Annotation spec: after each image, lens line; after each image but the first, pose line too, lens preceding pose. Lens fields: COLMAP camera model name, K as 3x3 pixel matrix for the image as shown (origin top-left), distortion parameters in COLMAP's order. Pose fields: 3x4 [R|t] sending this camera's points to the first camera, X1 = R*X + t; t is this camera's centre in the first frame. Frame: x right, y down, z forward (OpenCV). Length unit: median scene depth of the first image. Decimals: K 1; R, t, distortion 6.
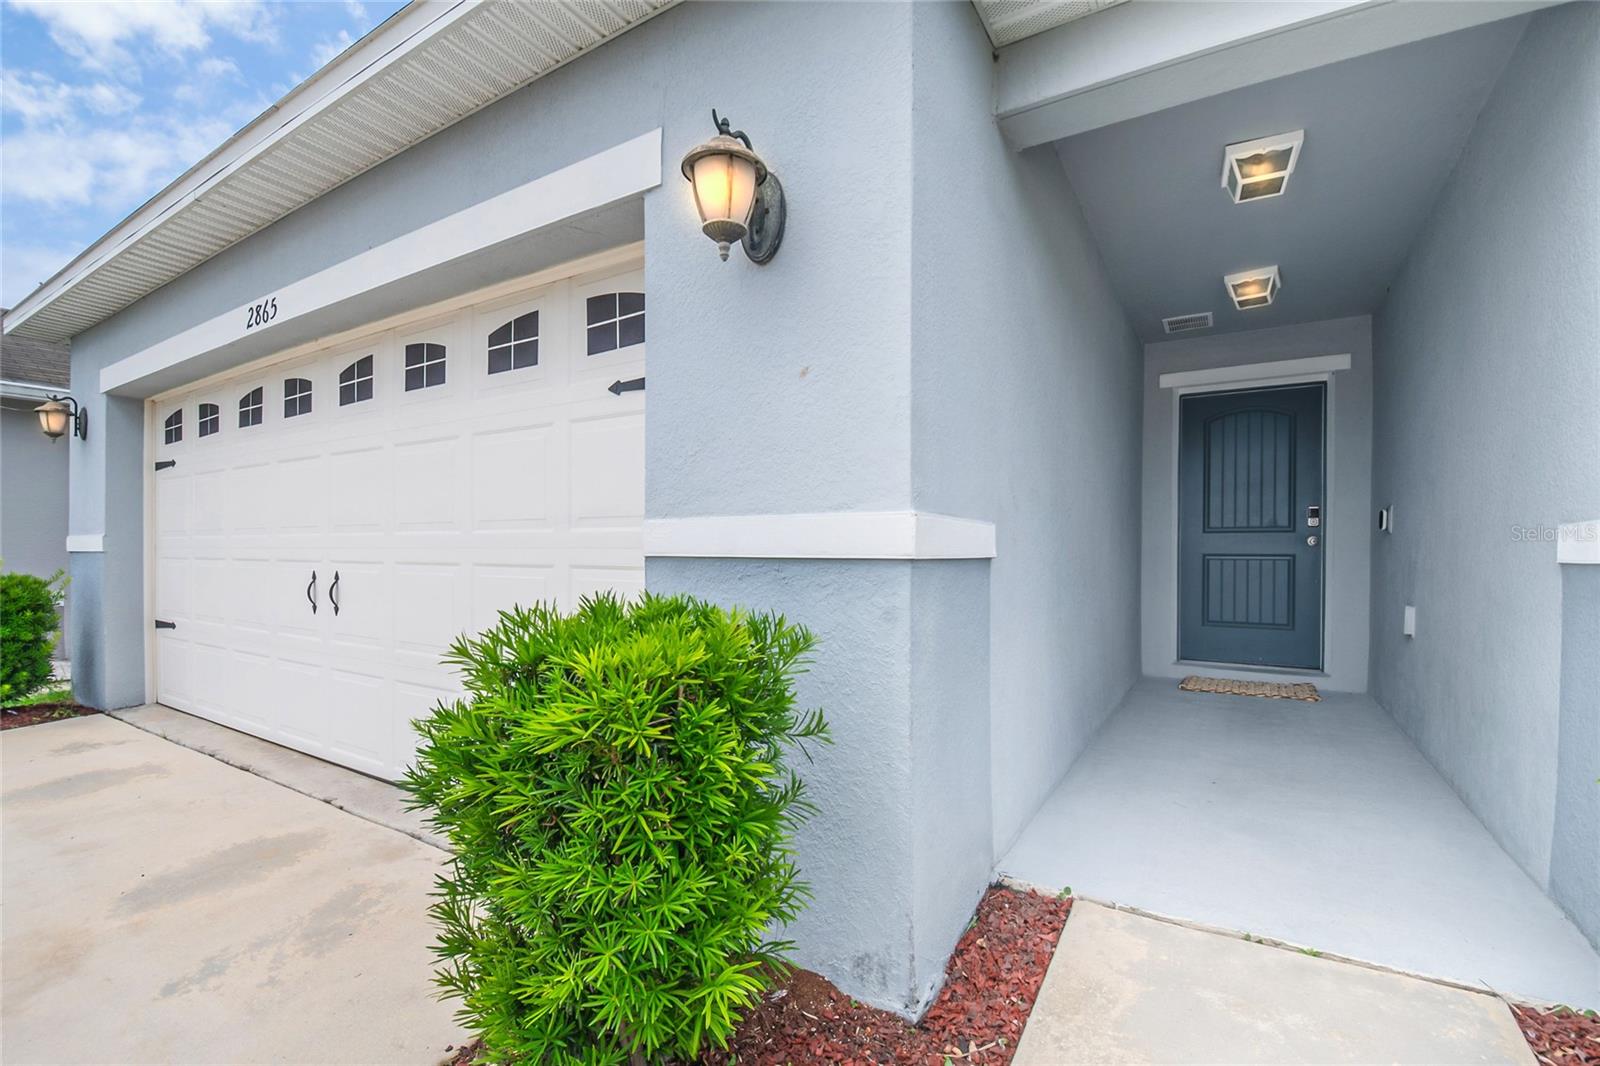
lens RADIAL K [[704.0, 0, 810.5], [0, 704.0, 549.7], [0, 0, 1]] dist [0.016426, -0.020408]
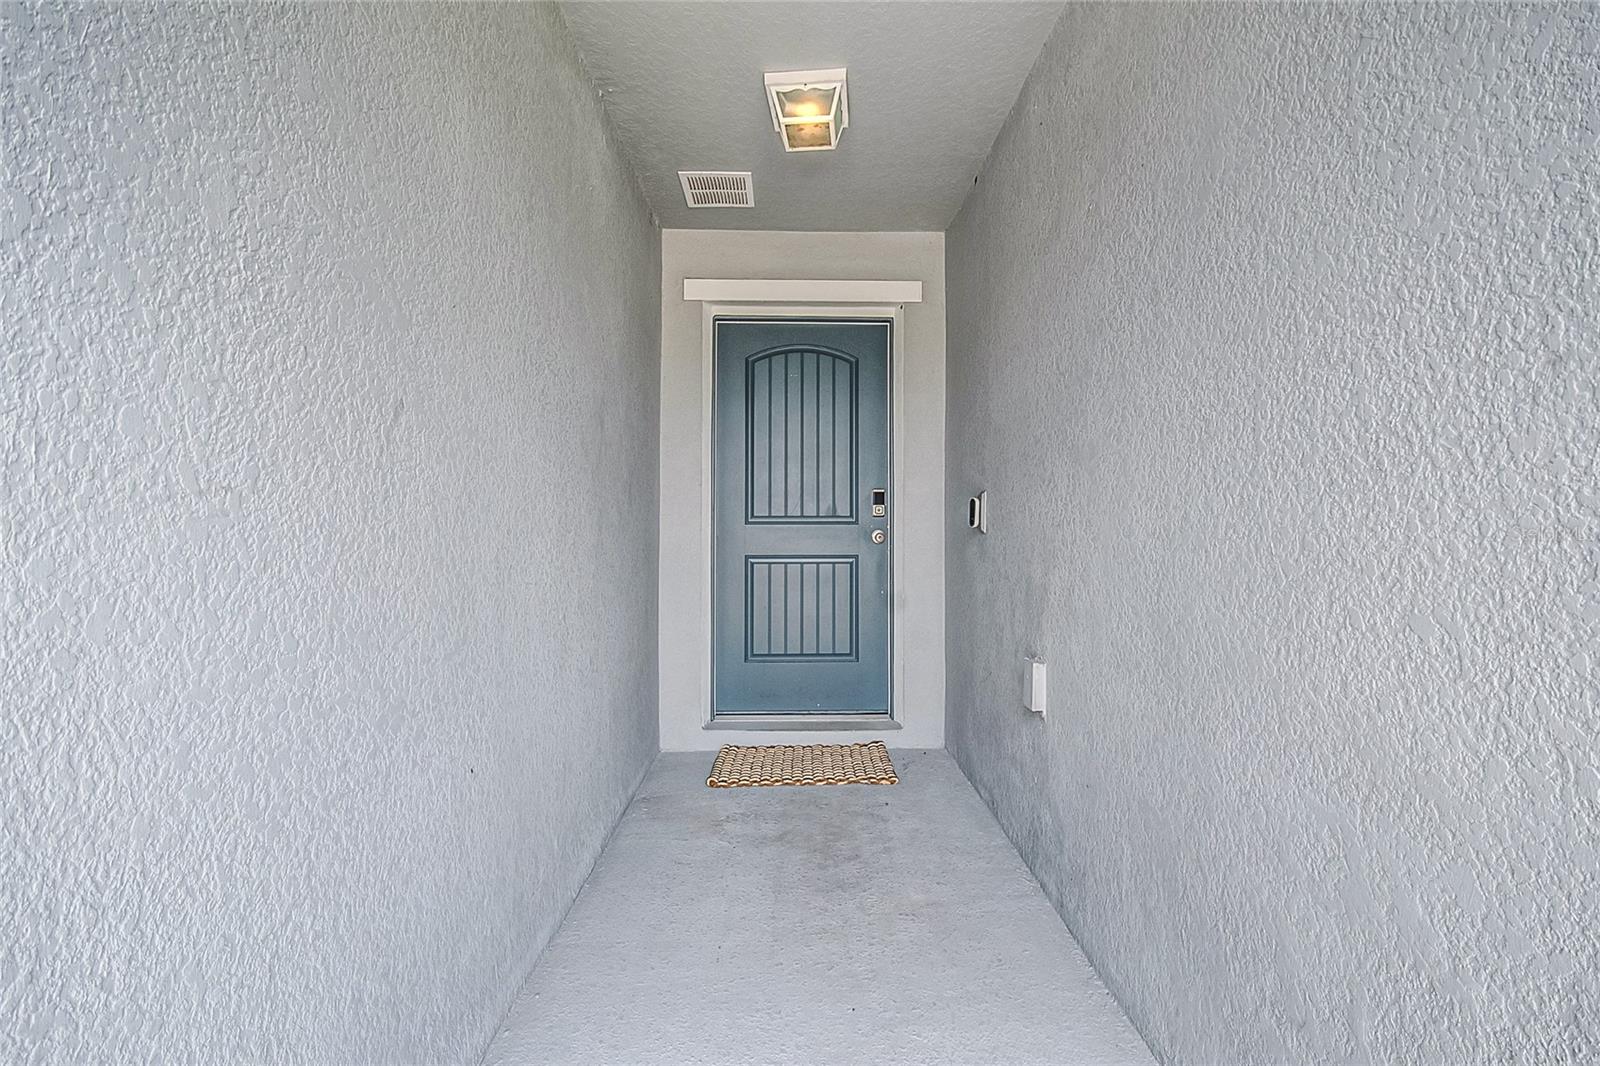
lens RADIAL K [[704.0, 0, 810.5], [0, 704.0, 549.7], [0, 0, 1]] dist [0.016426, -0.020408]
pose [[0.840401, -0.027493, 0.541268, 0.257478], [0.005903, 0.999118, 0.041583, -0.028908], [-0.541933, -0.031751, 0.839822, 0.423786]]
